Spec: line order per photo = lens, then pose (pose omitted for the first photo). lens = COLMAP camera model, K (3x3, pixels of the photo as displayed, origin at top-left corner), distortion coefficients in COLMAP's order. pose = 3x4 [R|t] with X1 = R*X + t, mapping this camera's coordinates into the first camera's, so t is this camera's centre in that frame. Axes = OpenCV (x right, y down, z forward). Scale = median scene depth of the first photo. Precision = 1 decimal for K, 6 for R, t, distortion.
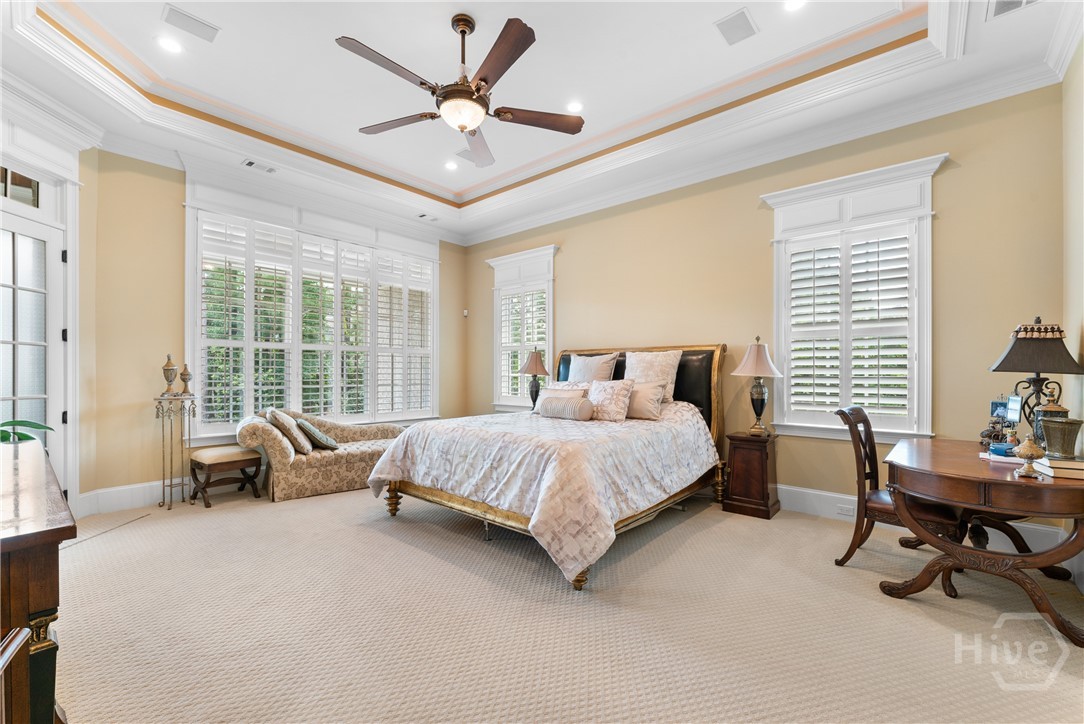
lens RADIAL K [[446.0, 0, 543.1], [0, 446.0, 371.3], [0, 0, 1]] dist [0.001340, 0.000009]
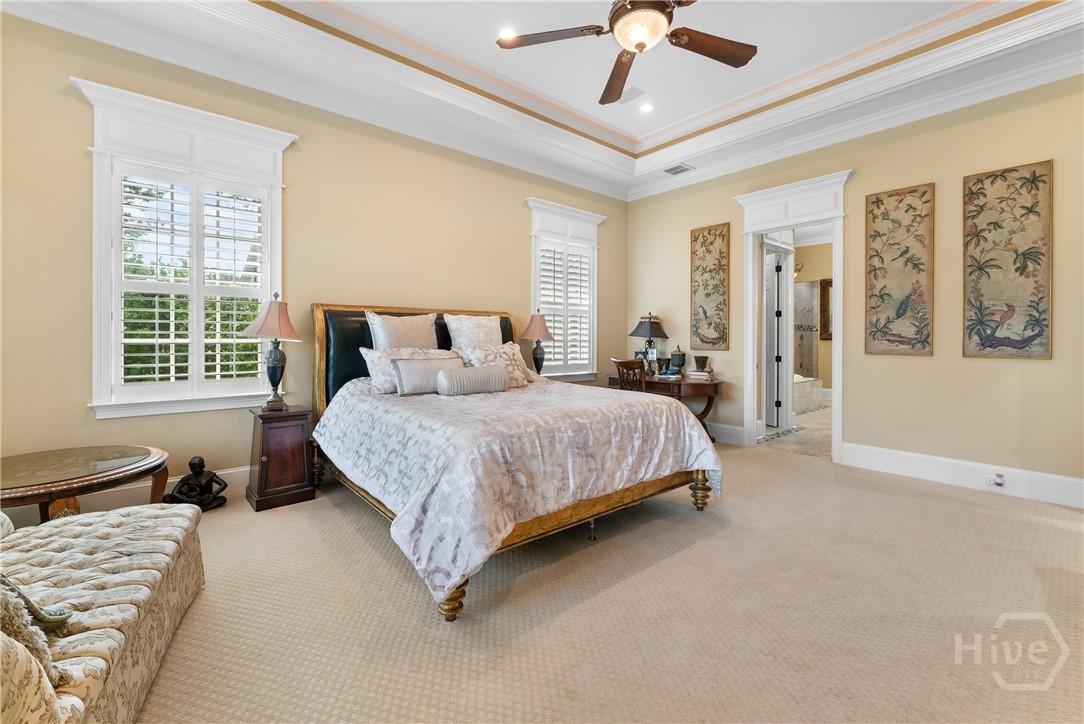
lens RADIAL K [[455.1, 0, 543.0], [0, 455.1, 336.3], [0, 0, 1]] dist [-0.000577, -0.000154]
pose [[0.157363, 0.003524, 0.987534, -0.874875], [-0.003531, 0.999989, -0.003006, 0.004124], [-0.987534, -0.003014, 0.157374, 0.862073]]
